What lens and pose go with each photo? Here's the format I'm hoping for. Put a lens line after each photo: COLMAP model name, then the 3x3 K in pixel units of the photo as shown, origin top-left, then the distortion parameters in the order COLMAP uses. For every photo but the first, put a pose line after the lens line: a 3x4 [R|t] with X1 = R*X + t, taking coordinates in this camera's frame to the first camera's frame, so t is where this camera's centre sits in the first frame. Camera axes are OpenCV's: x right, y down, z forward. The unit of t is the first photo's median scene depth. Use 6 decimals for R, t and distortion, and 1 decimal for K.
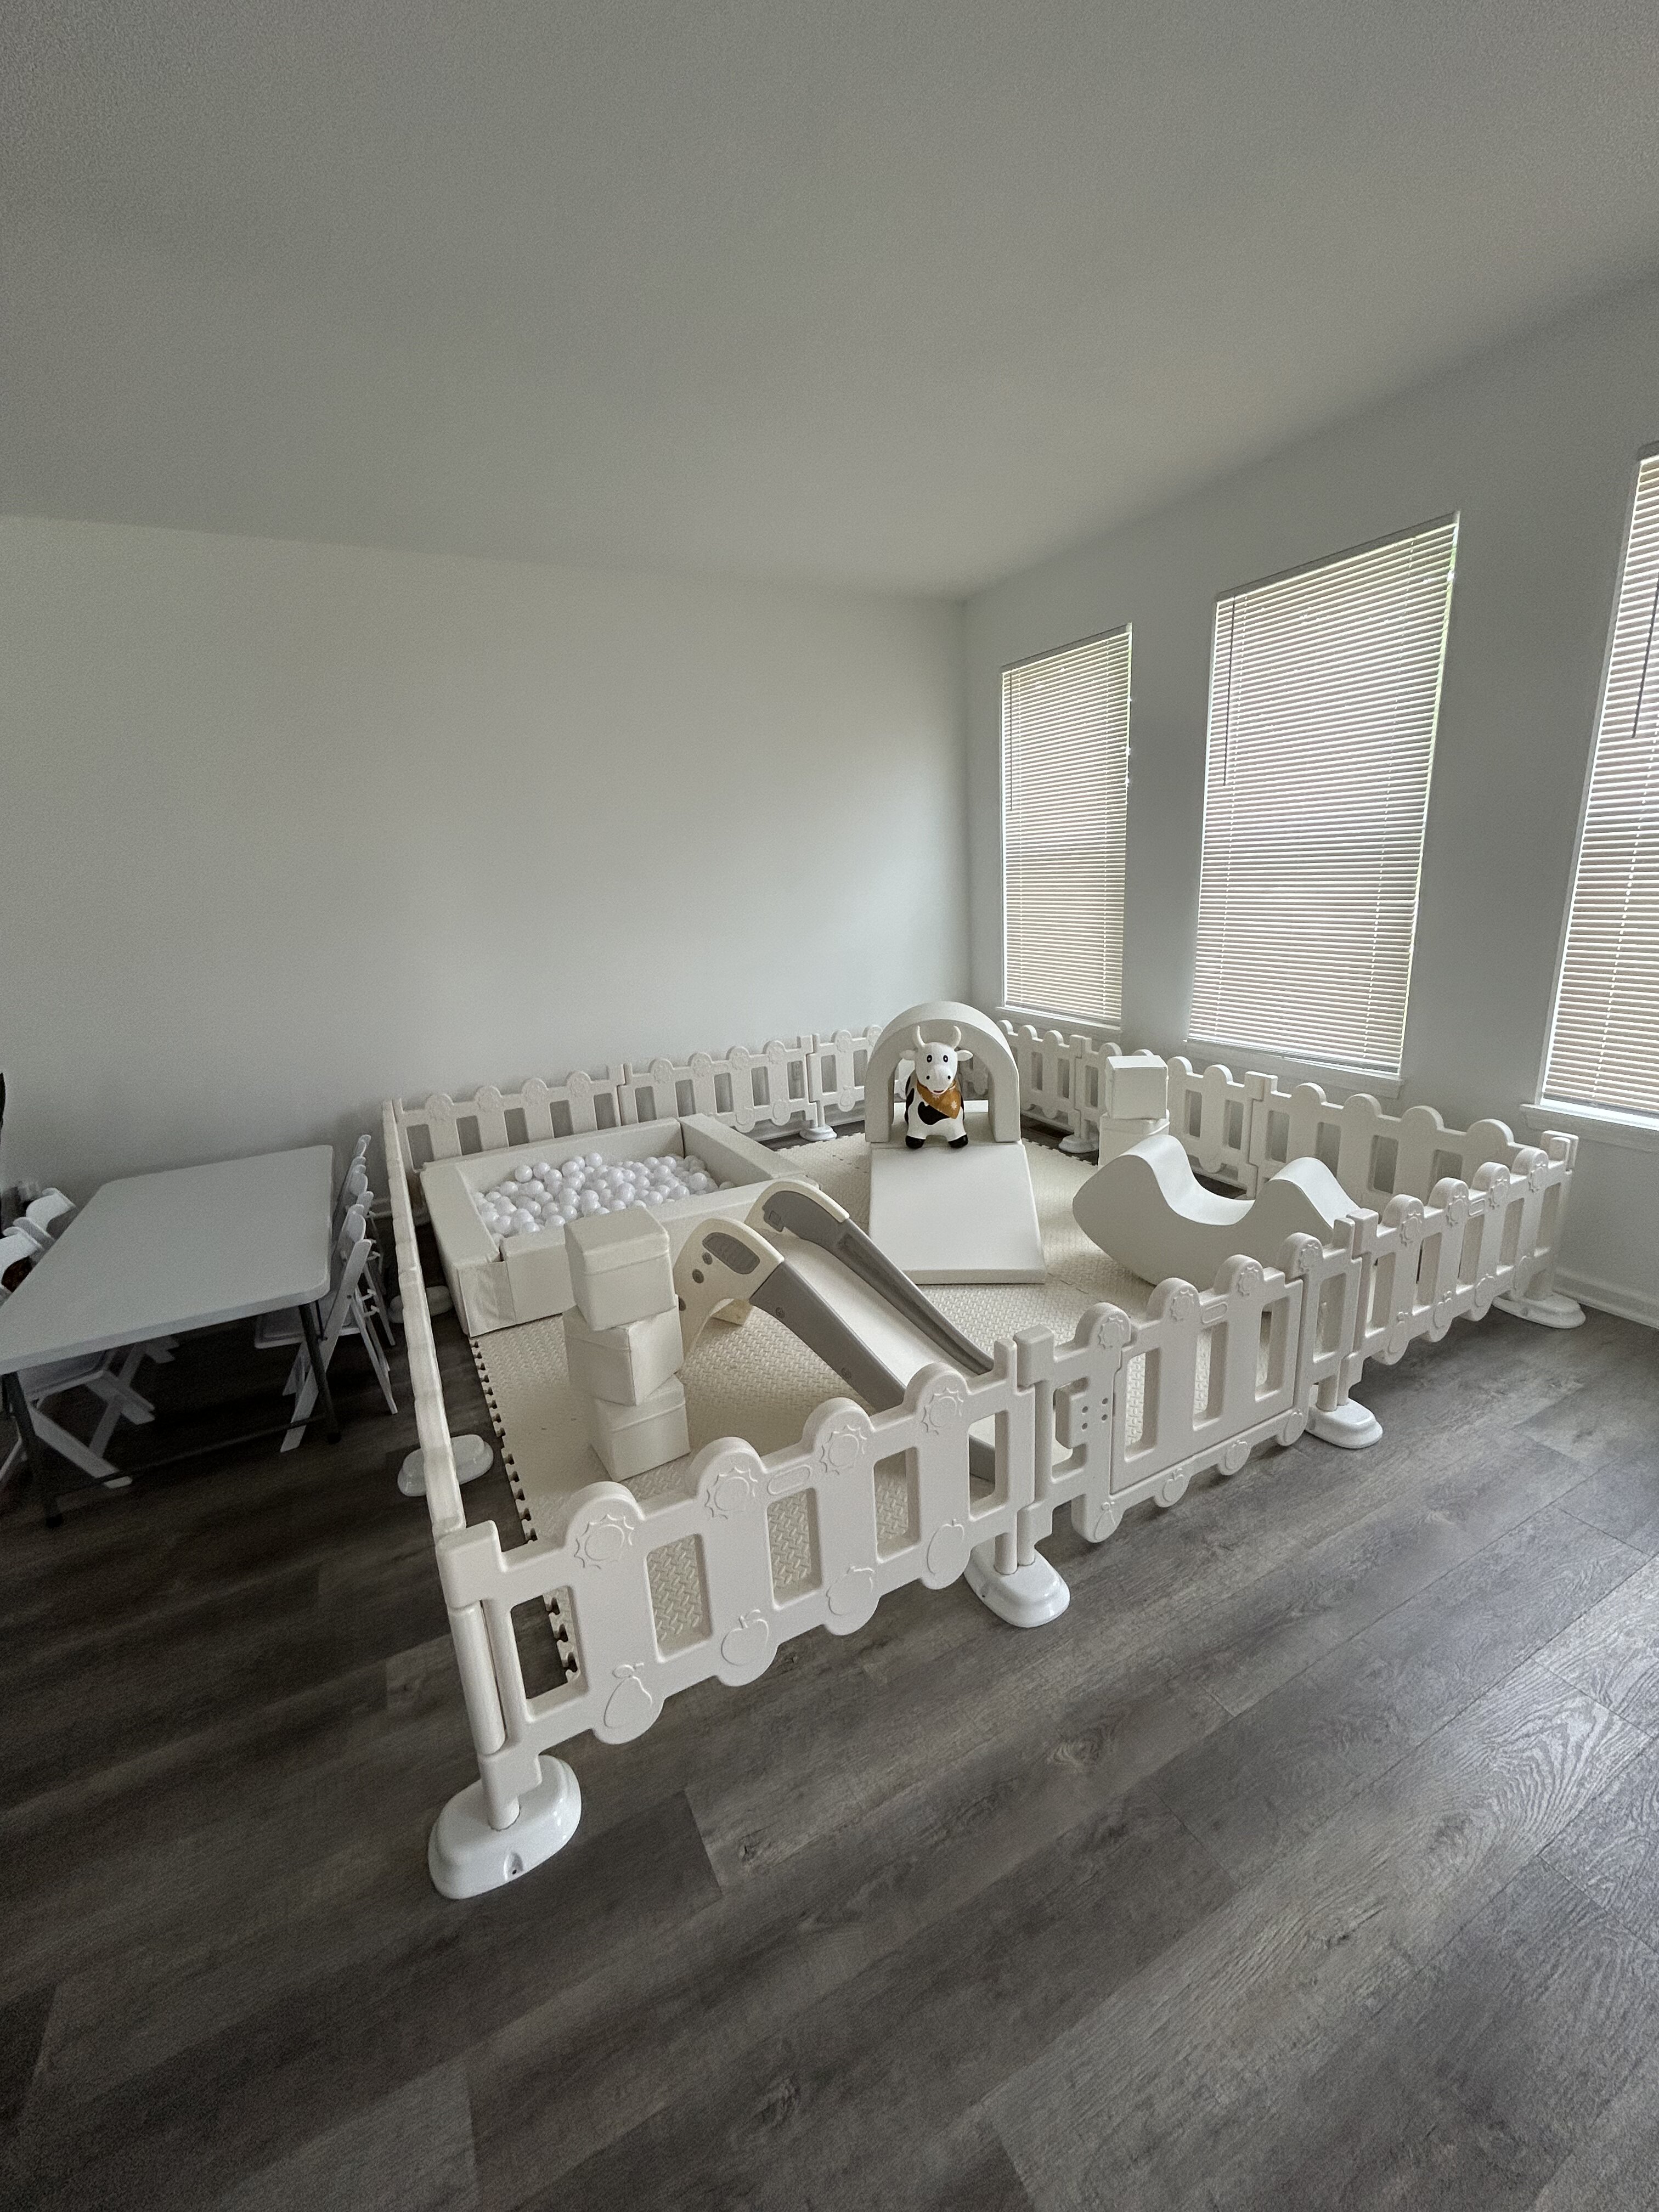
lens RADIAL K [[886.0, 0, 839.2], [0, 886.0, 1113.2], [0, 0, 1]] dist [0.013763, -0.000194]
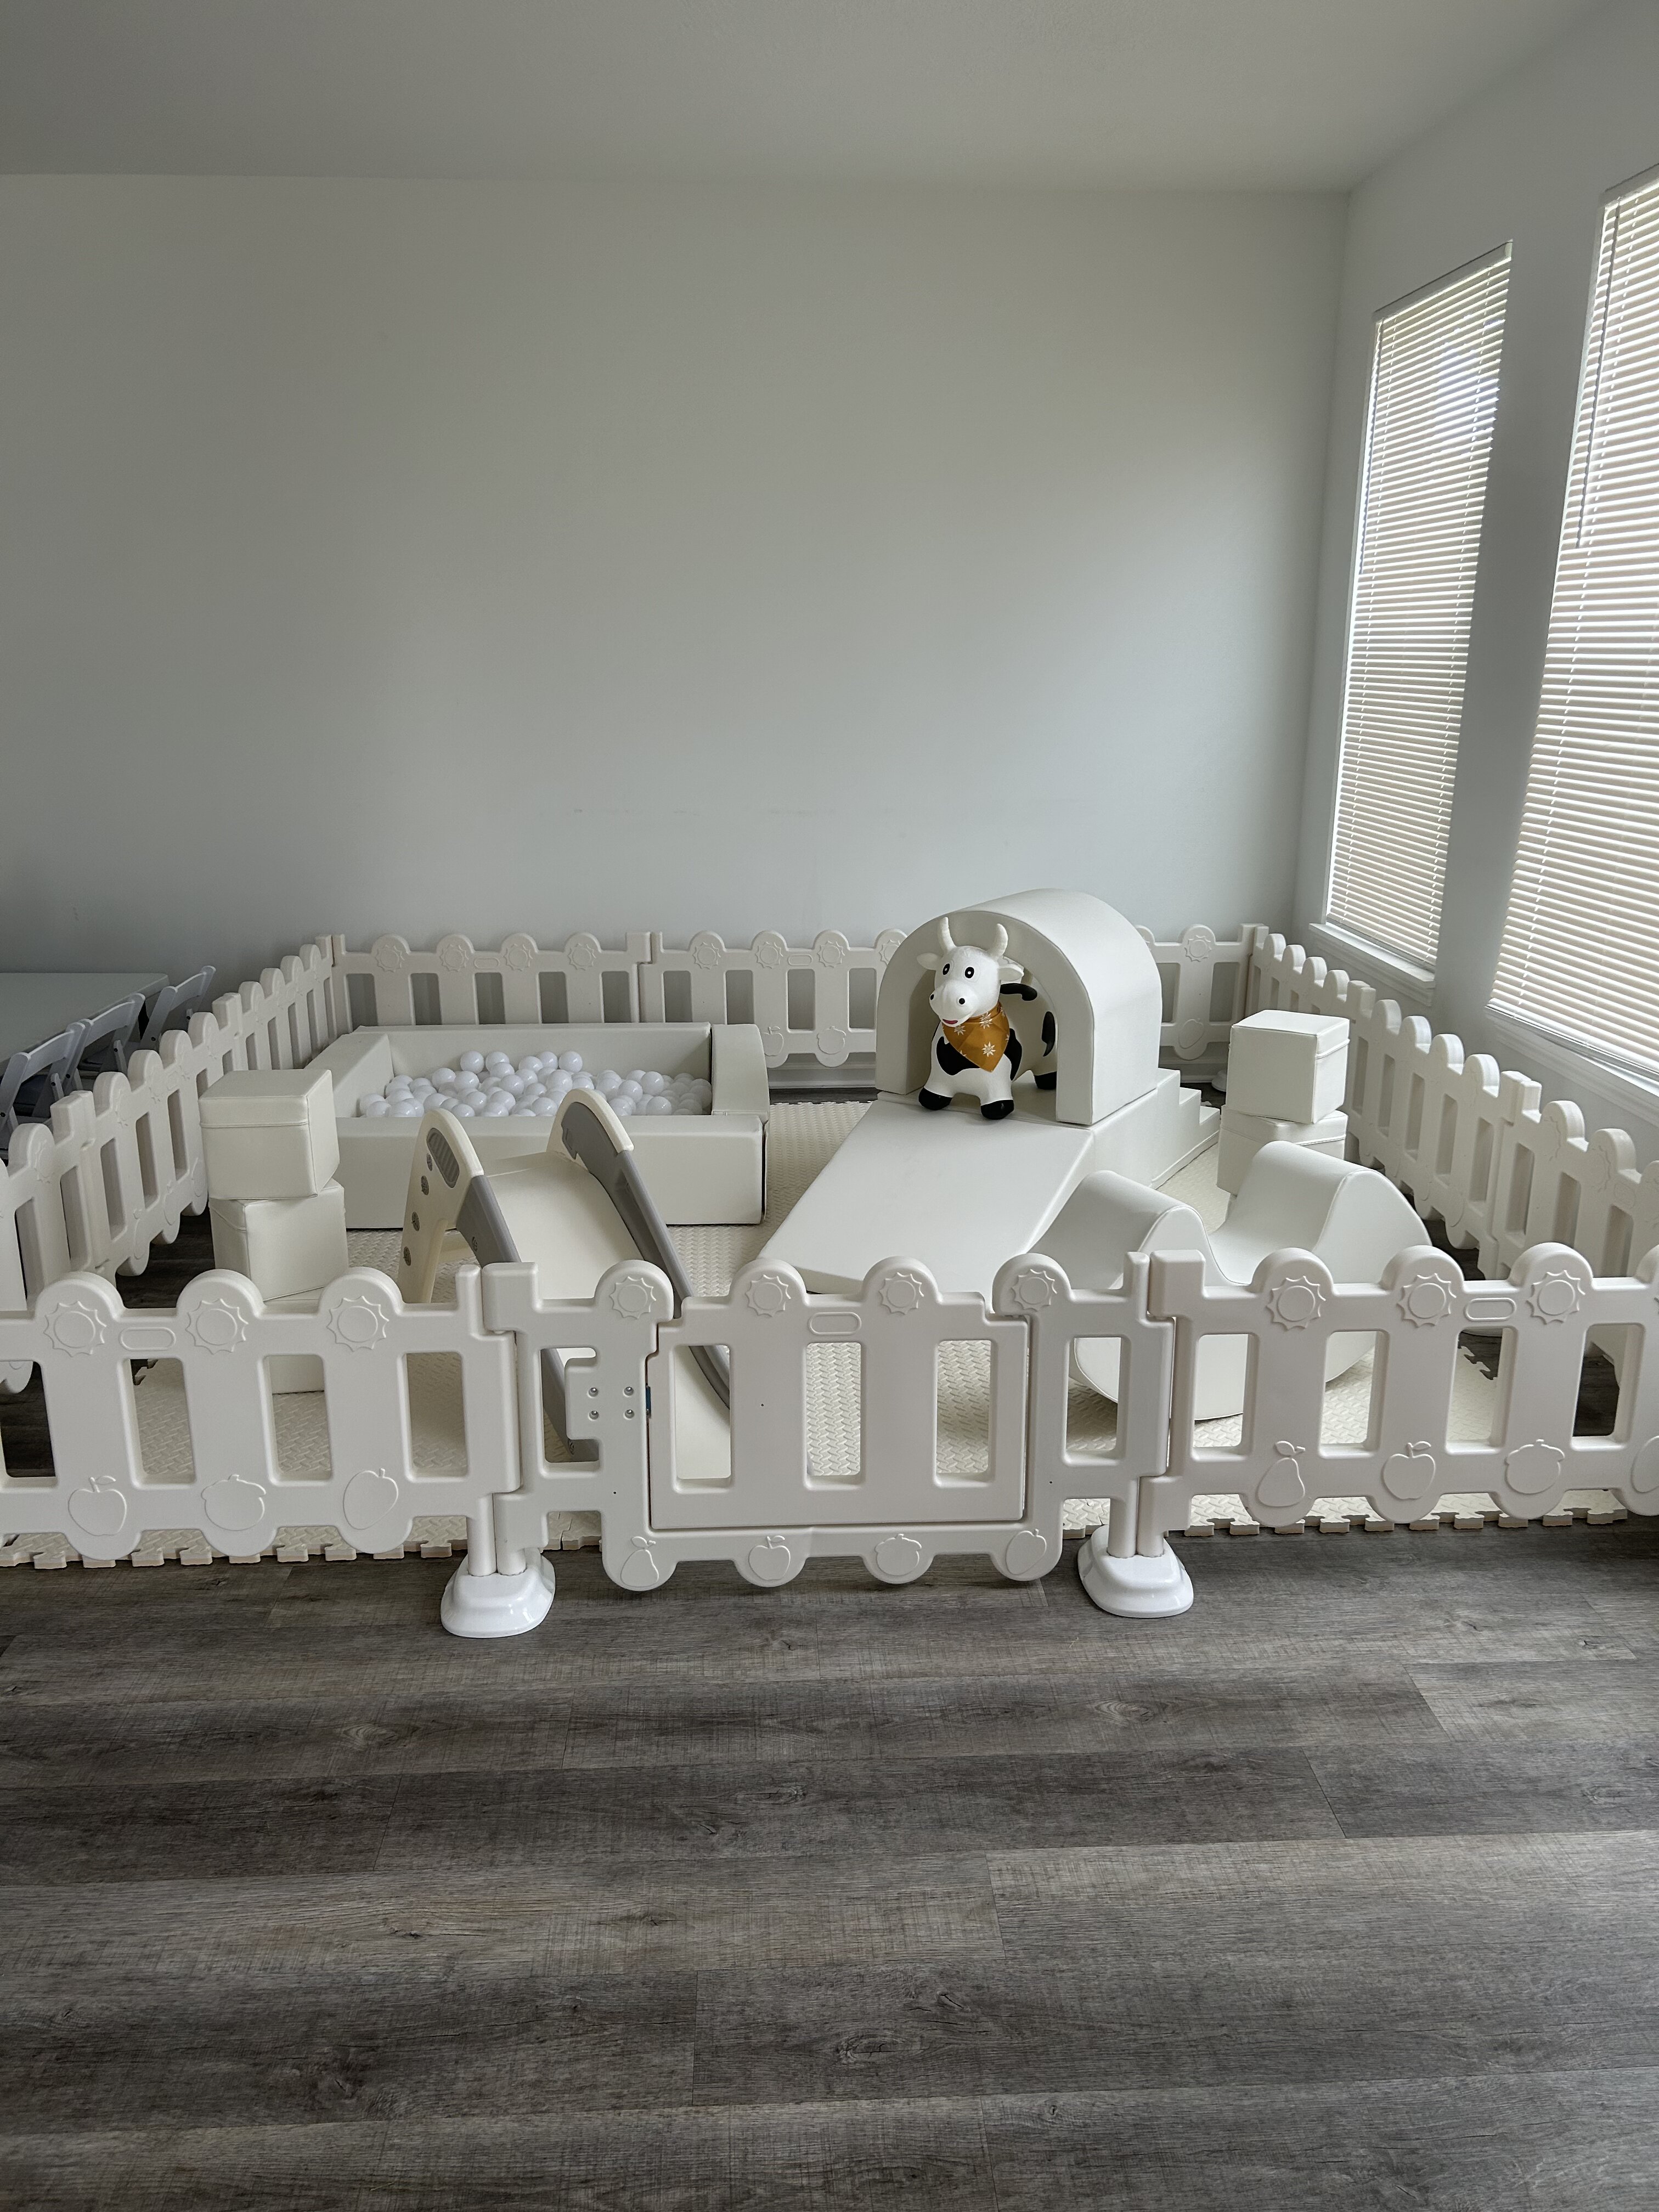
lens RADIAL K [[1654.9, 0, 829.5], [0, 1654.9, 1106.0], [0, 0, 1]] dist [0.047861, 0.000335]
pose [[0.898196, 0.166865, -0.406694, 0.482430], [-0.163288, 0.985607, 0.043764, -0.002401], [0.408143, 0.027099, 0.912516, -0.111314]]
